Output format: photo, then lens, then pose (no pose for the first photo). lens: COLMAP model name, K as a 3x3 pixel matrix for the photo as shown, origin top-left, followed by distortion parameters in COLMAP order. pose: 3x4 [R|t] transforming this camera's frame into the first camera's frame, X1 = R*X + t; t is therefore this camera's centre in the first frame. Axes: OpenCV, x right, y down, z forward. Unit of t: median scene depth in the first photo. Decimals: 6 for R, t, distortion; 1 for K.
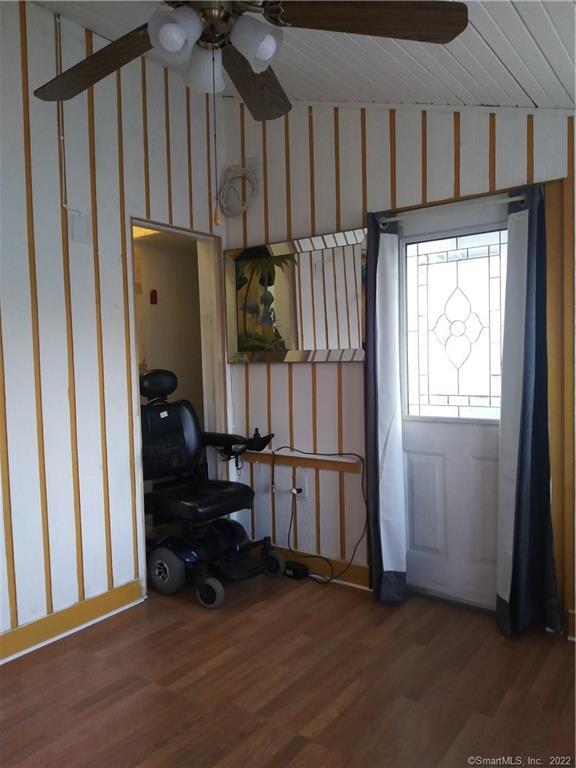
lens RADIAL K [[596.5, 0, 292.4], [0, 596.5, 384.7], [0, 0, 1]] dist [0.046430, -0.069364]
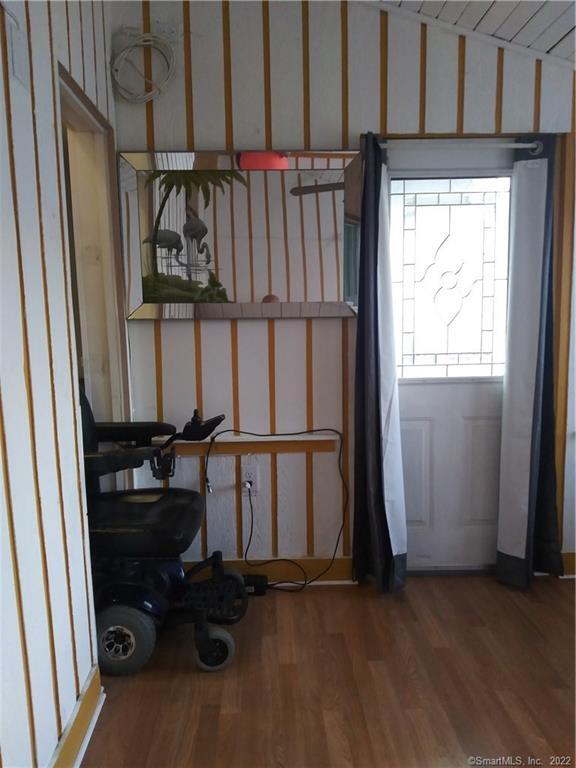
lens RADIAL K [[596.5, 0, 289.2], [0, 596.5, 384.6], [0, 0, 1]] dist [0.046430, -0.069364]
pose [[0.786399, -0.065664, 0.614219, -0.475379], [0.028447, 0.997129, 0.070178, -0.005981], [-0.617064, -0.037715, 0.786009, 0.407511]]
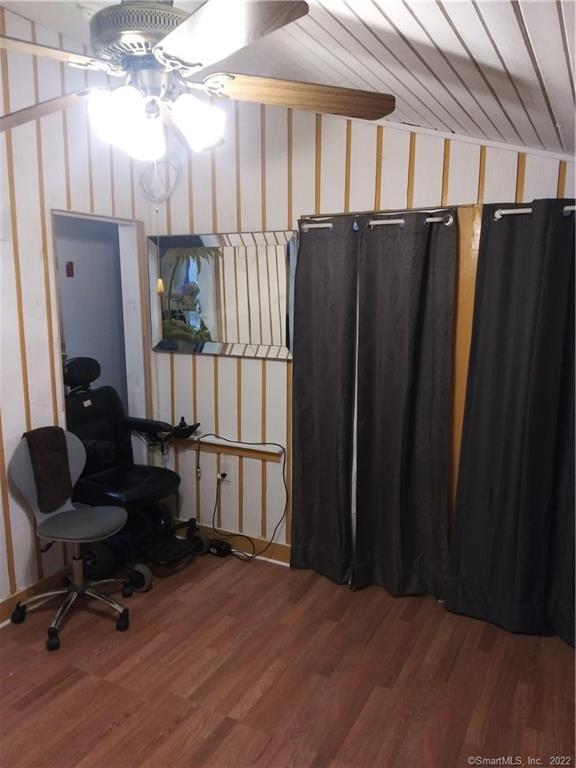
lens RADIAL K [[596.5, 0, 294.7], [0, 596.5, 390.3], [0, 0, 1]] dist [0.046430, -0.069364]
pose [[0.989355, 0.001829, 0.145514, -0.020283], [-0.019260, 0.992770, 0.118478, -0.113353], [-0.144245, -0.120019, 0.982237, -0.043805]]
